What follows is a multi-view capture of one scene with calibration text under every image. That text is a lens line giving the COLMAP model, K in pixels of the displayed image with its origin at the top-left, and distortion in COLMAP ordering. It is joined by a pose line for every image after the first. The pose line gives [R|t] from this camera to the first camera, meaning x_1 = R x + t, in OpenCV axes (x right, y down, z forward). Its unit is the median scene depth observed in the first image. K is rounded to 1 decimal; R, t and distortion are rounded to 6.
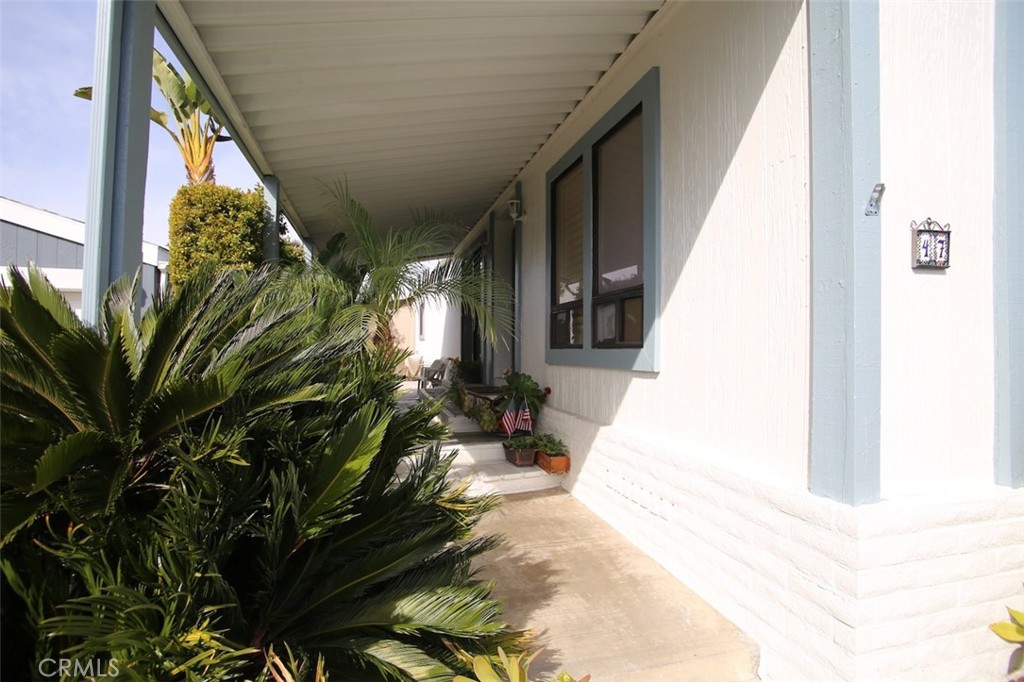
lens RADIAL K [[493.1, 0, 513.6], [0, 493.1, 354.6], [0, 0, 1]] dist [-0.059065, 0.000918]
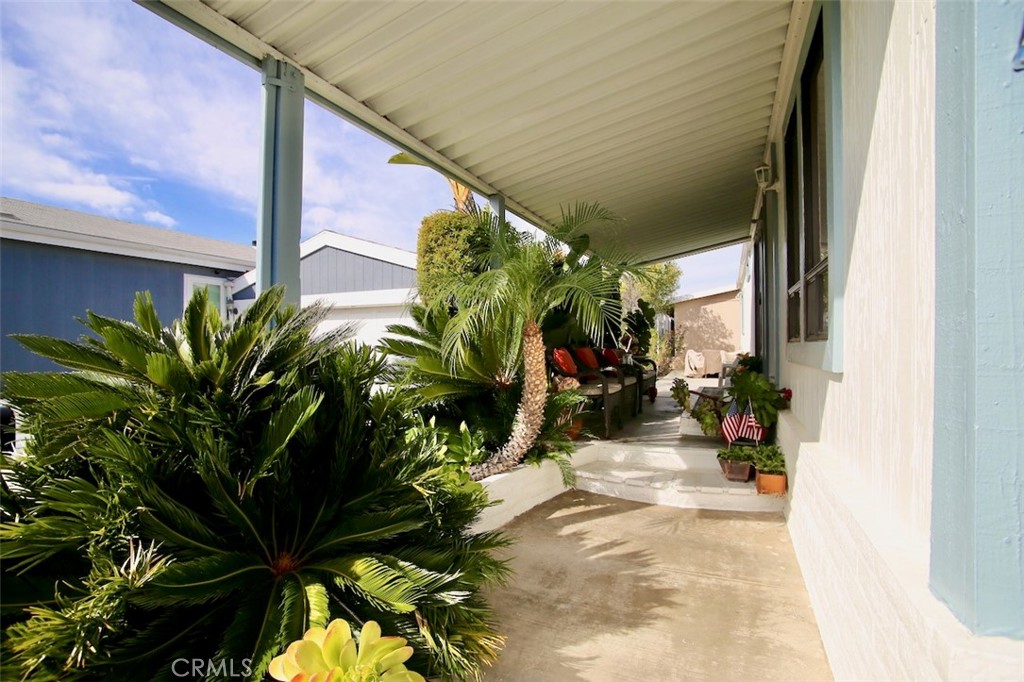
lens RADIAL K [[493.1, 0, 513.6], [0, 493.1, 354.6], [0, 0, 1]] dist [-0.059065, 0.000918]
pose [[0.771512, 0.003686, -0.636204, 0.322760], [0.001852, 0.999966, 0.008039, 0.001945], [0.636212, -0.007380, 0.771479, 0.138932]]
